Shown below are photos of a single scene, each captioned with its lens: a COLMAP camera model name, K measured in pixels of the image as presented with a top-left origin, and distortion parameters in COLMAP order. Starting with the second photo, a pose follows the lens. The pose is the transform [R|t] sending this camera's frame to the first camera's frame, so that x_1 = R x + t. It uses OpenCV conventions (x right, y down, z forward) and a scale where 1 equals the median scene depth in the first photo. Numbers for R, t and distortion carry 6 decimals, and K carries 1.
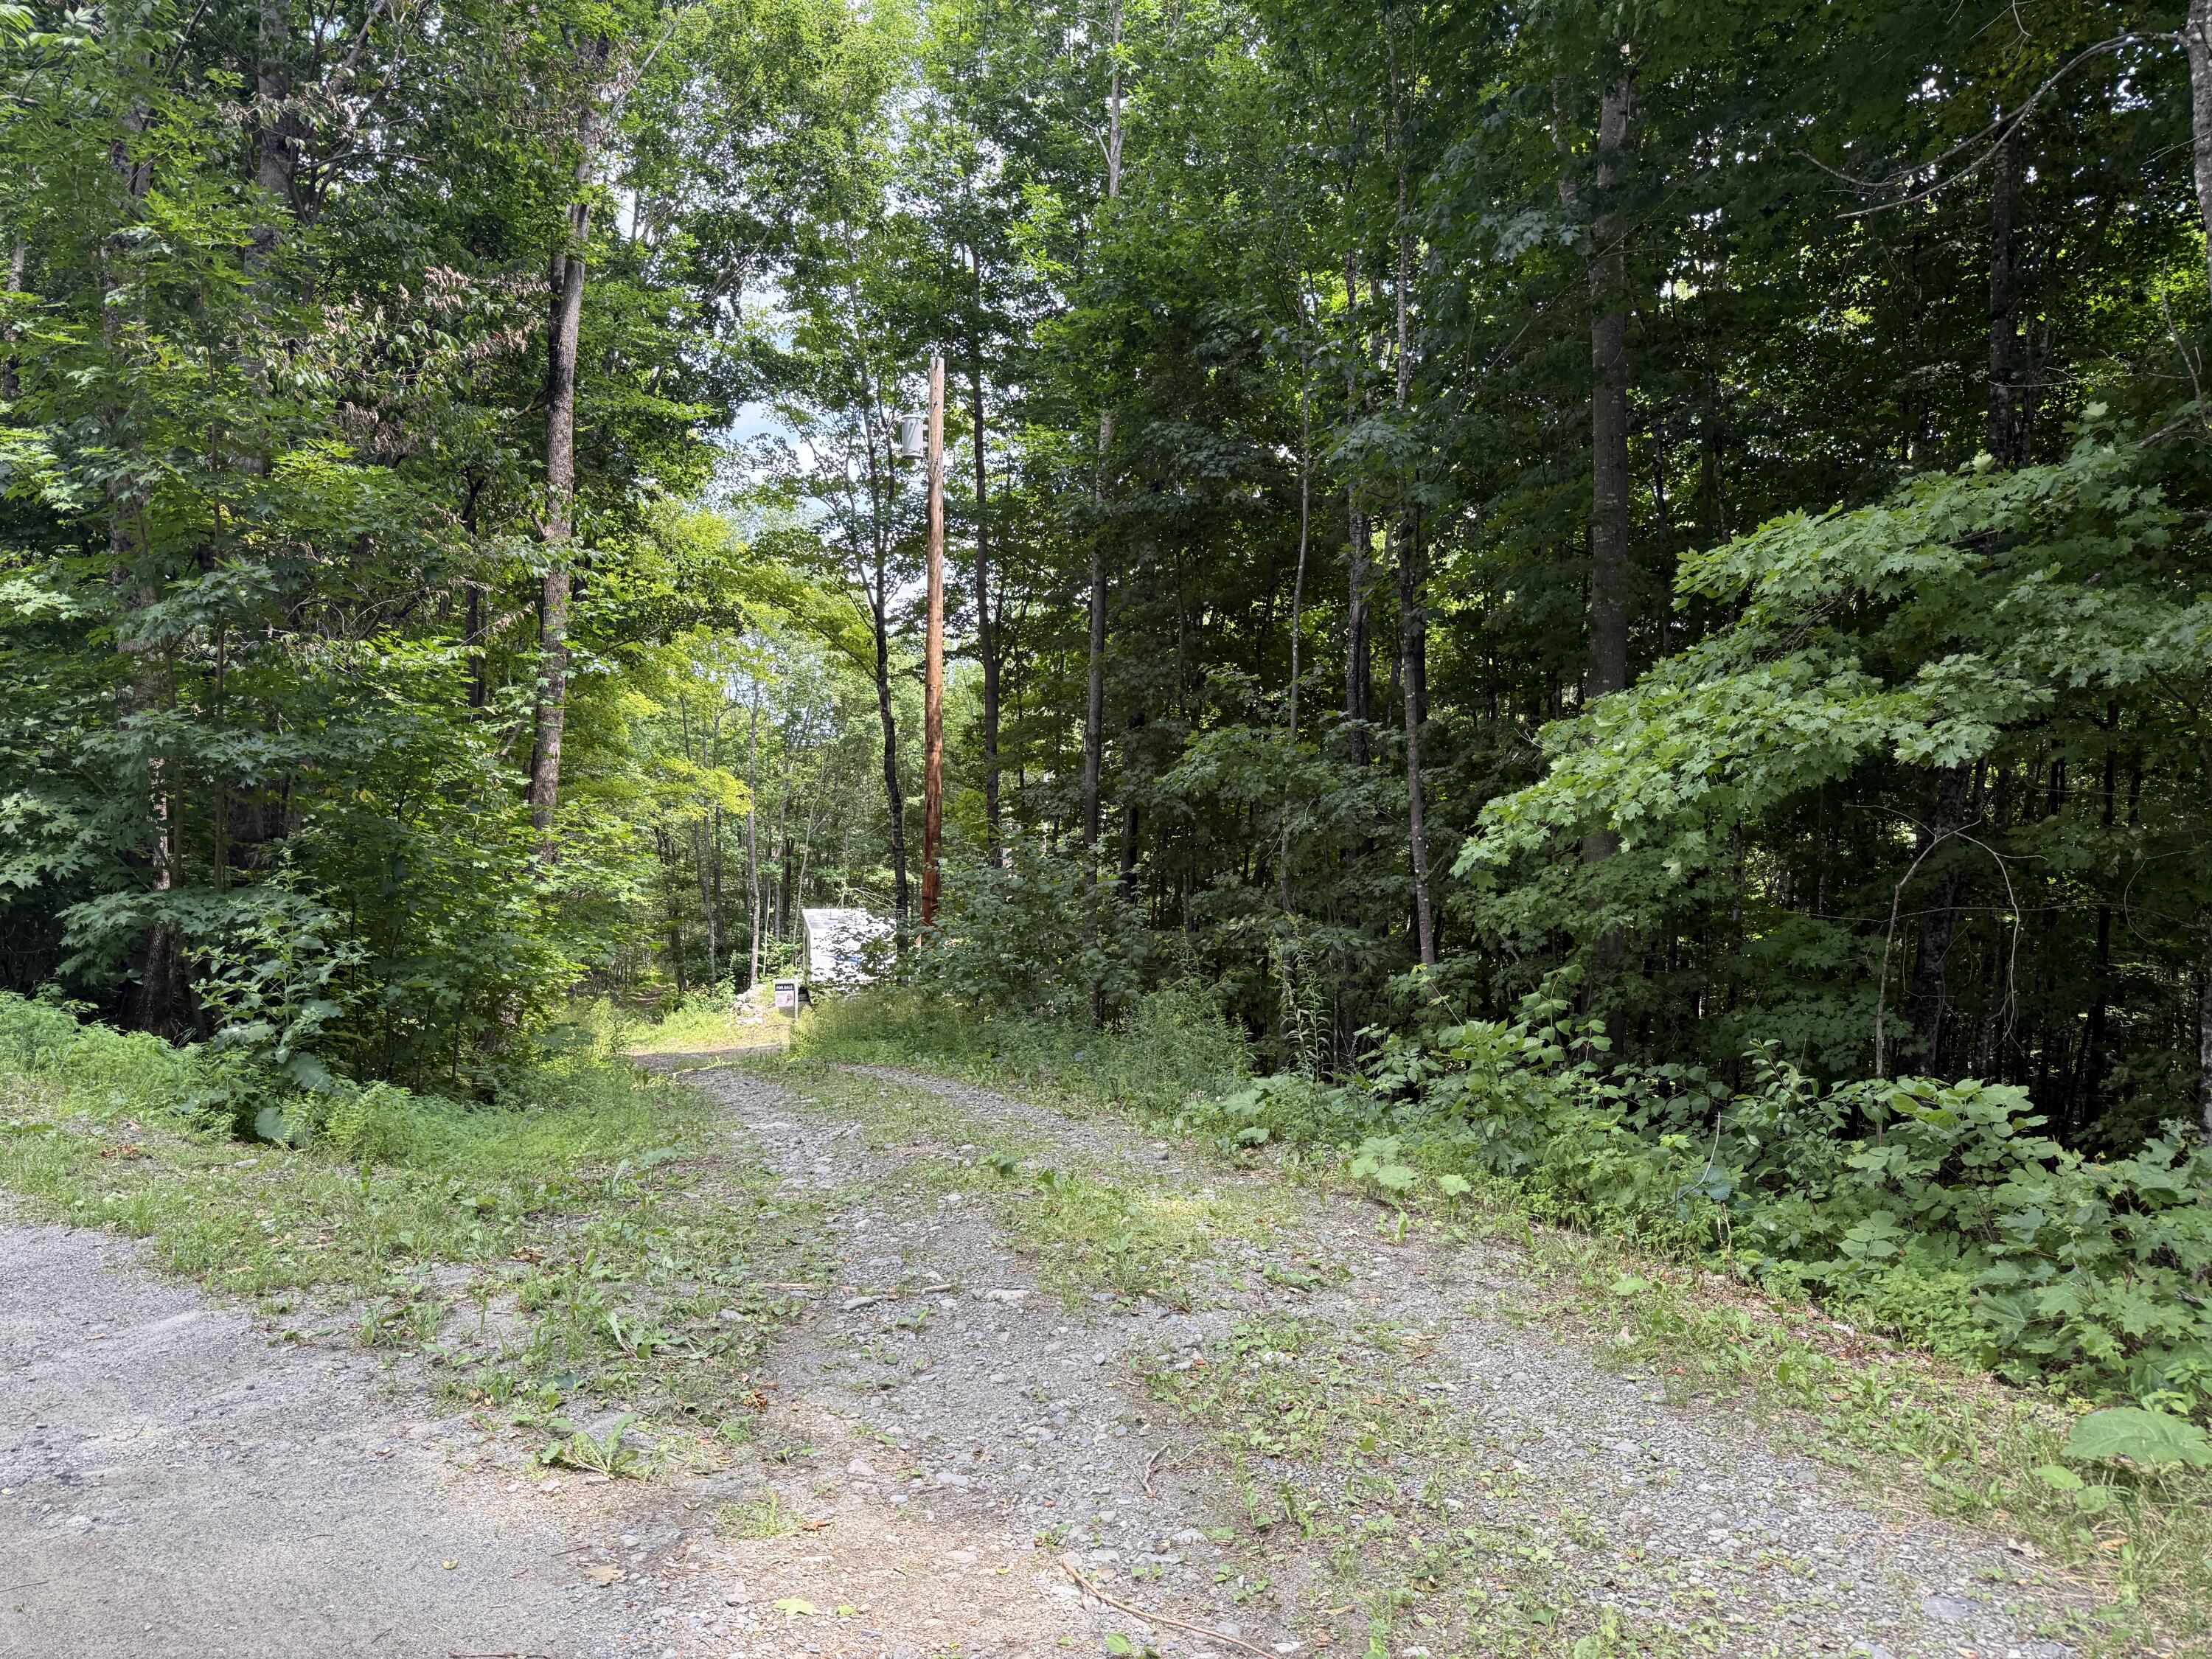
lens RADIAL K [[1571.0, 0, 1101.2], [0, 1571.0, 825.7], [0, 0, 1]] dist [0.025380, -0.020988]
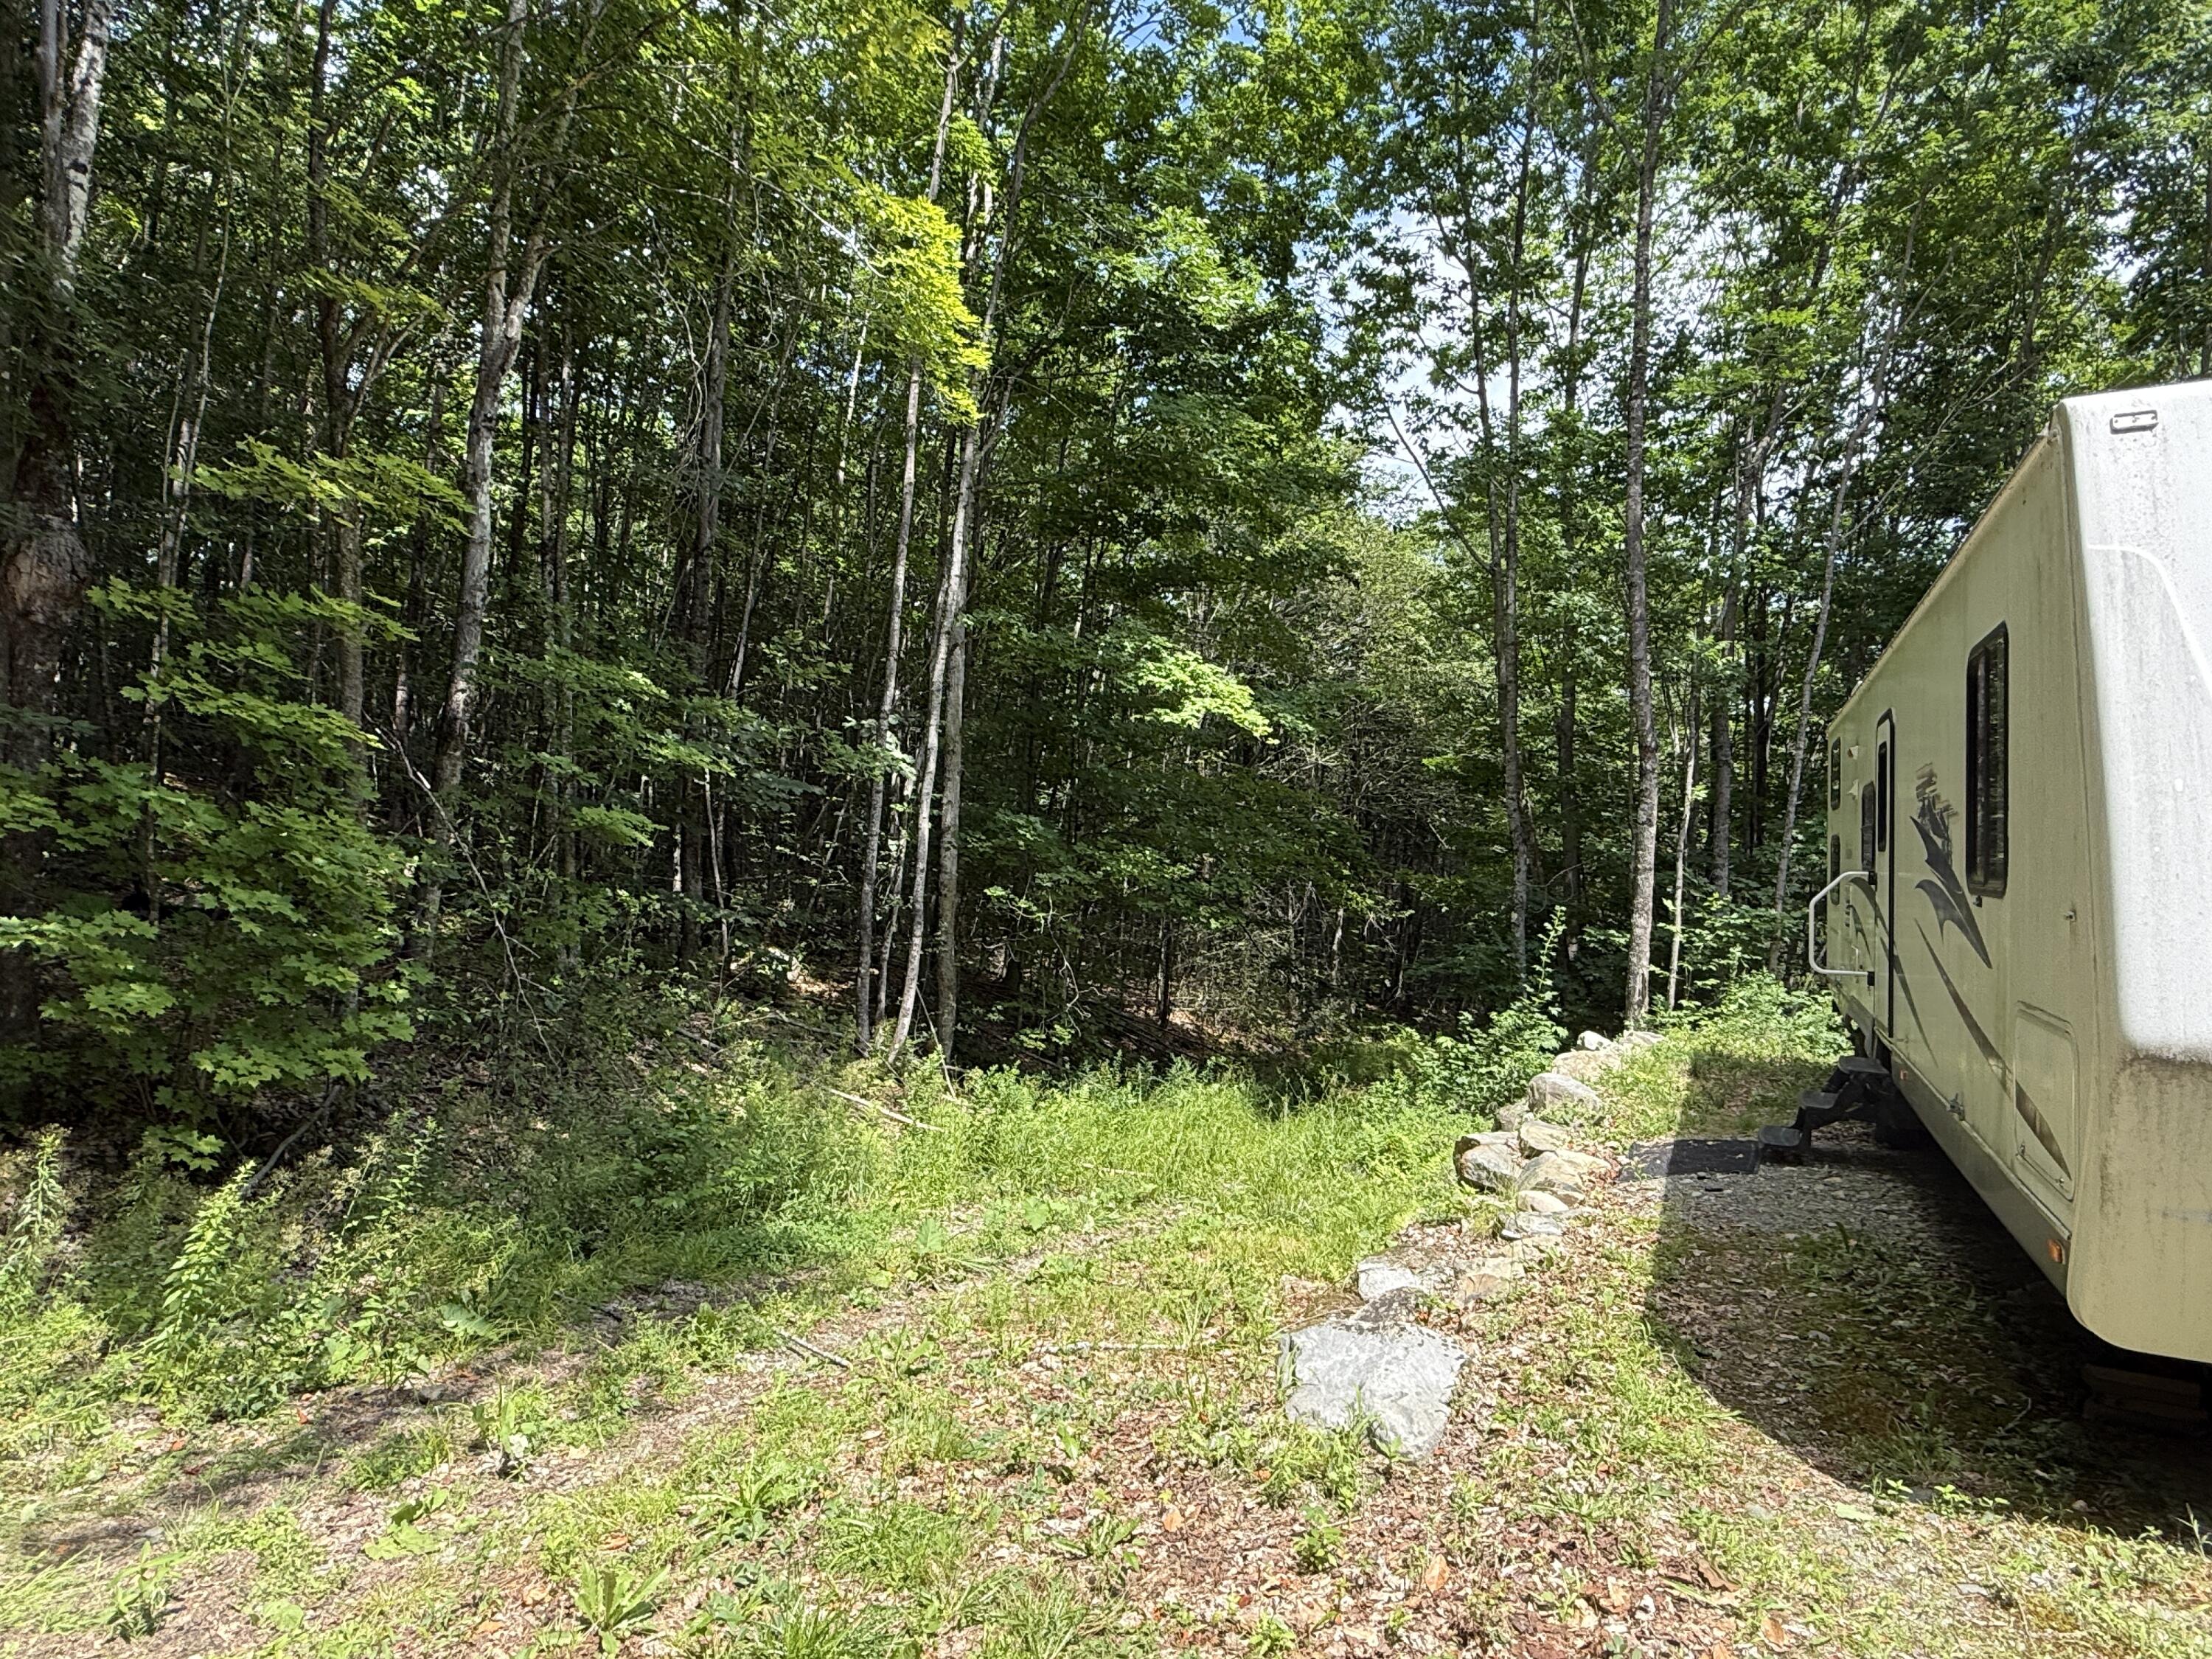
lens RADIAL K [[1248.5, 0, 1102.8], [0, 1248.5, 831.7], [0, 0, 1]] dist [0.005418, -0.006483]
pose [[0.777611, -0.010042, -0.628666, -0.101614], [-0.021054, 0.998896, -0.041998, 0.051223], [0.628394, 0.045894, 0.776541, 0.510908]]
